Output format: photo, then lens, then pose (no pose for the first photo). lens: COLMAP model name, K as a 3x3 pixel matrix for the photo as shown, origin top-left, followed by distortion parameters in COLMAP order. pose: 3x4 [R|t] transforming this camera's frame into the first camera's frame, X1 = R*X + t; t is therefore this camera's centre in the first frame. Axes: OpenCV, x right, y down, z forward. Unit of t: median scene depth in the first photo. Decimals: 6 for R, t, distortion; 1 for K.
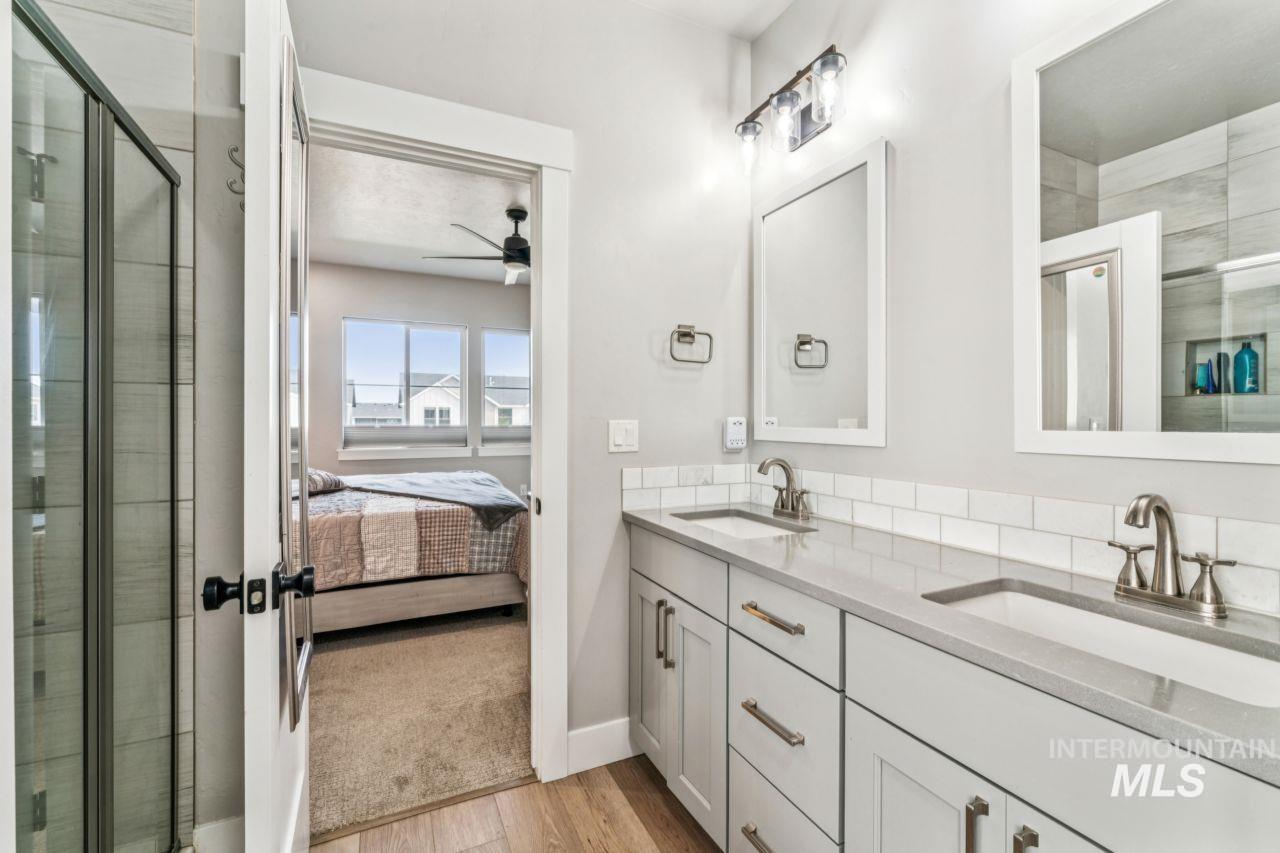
lens RADIAL K [[547.4, 0, 642.4], [0, 547.4, 423.7], [0, 0, 1]] dist [-0.000275, -0.000155]
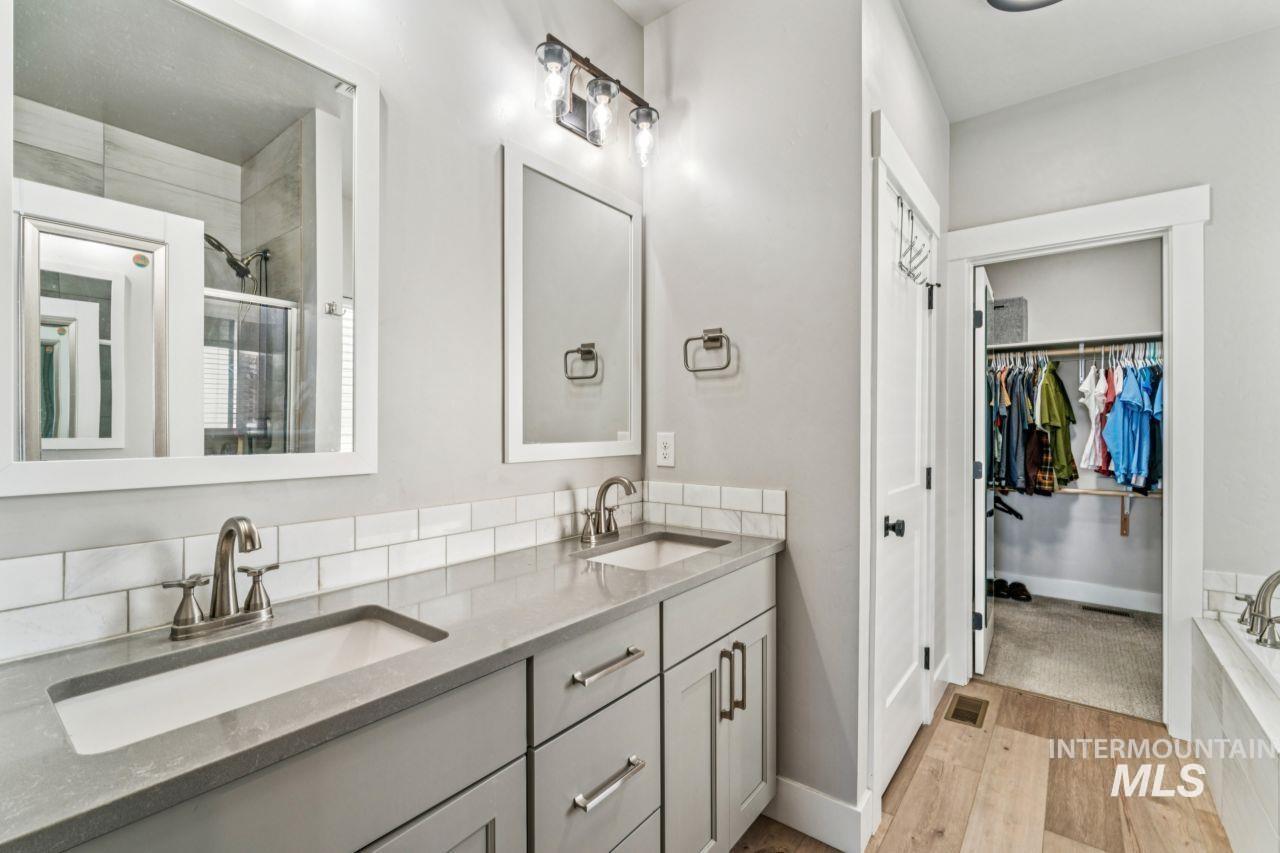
lens RADIAL K [[547.4, 0, 642.4], [0, 547.4, 423.7], [0, 0, 1]] dist [-0.000275, -0.000155]
pose [[-0.445700, 0.003041, 0.895177, -0.485005], [0.003344, 0.999993, -0.001732, -0.026943], [-0.895176, 0.002222, -0.445707, 1.210762]]
